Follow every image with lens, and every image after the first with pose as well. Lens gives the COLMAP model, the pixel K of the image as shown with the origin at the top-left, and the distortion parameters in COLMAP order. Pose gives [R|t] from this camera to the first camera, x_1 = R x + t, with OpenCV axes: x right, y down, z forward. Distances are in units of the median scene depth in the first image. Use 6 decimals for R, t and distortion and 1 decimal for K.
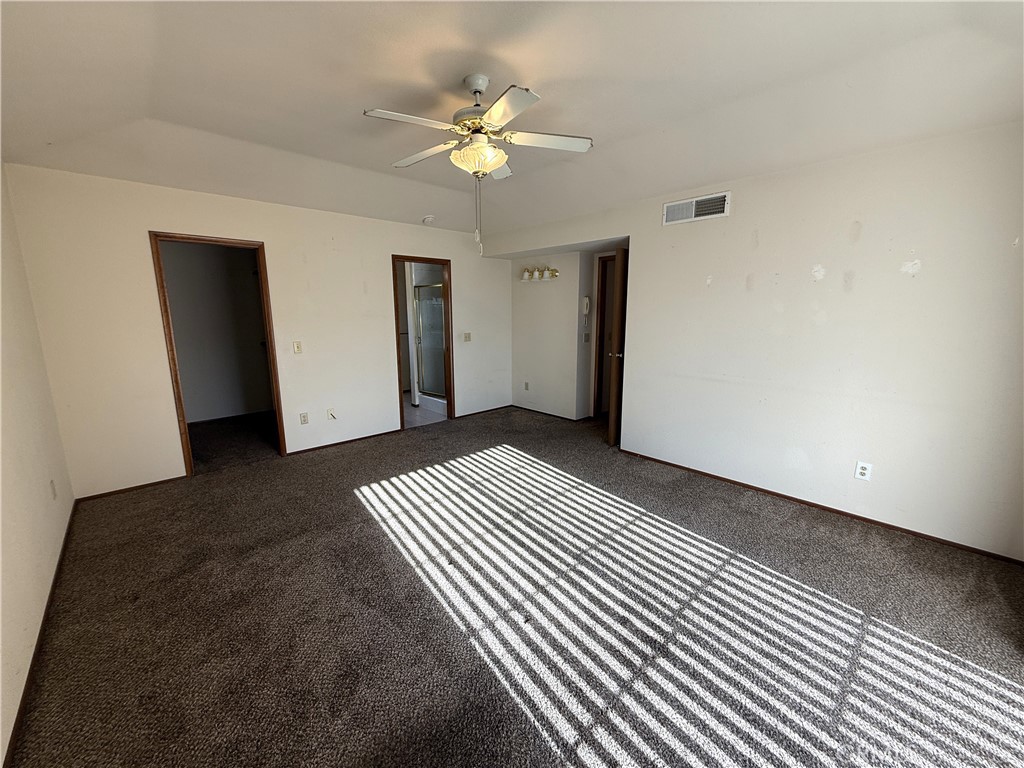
lens RADIAL K [[409.6, 0, 509.6], [0, 409.6, 384.4], [0, 0, 1]] dist [-0.000501, -0.000067]
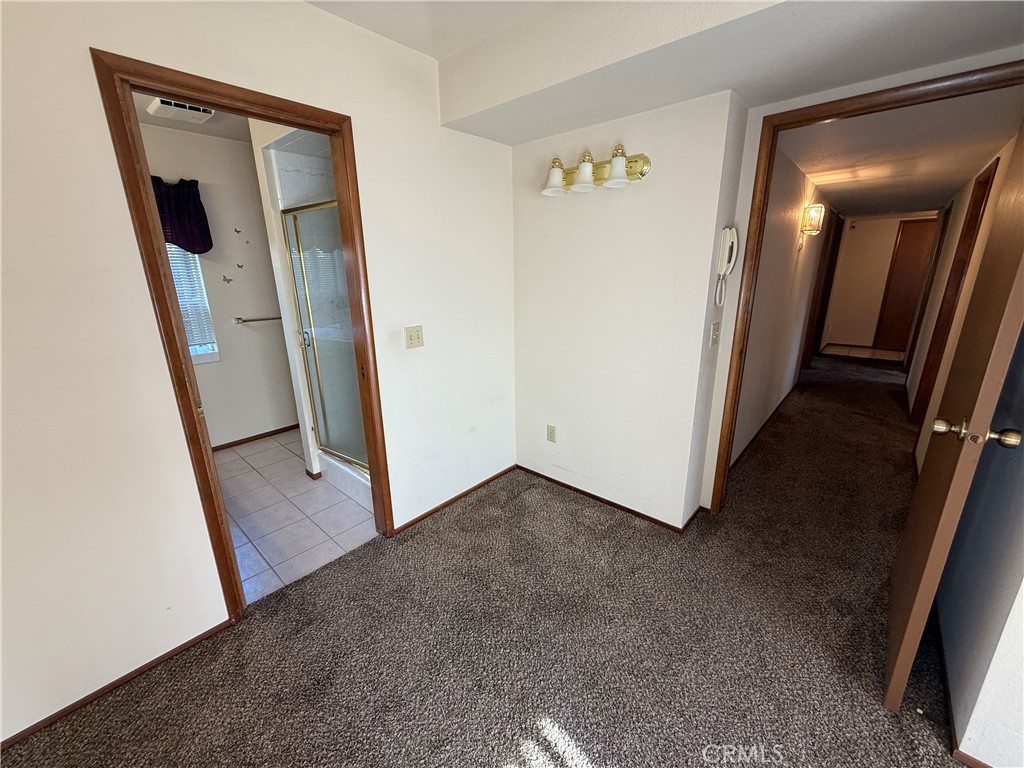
lens RADIAL K [[409.6, 0, 509.6], [0, 409.6, 384.4], [0, 0, 1]] dist [-0.000501, -0.000067]
pose [[0.995516, -0.033839, 0.088334, -0.047504], [0.025093, 0.994840, 0.098305, -0.105219], [-0.091204, -0.095648, 0.991228, 0.587881]]
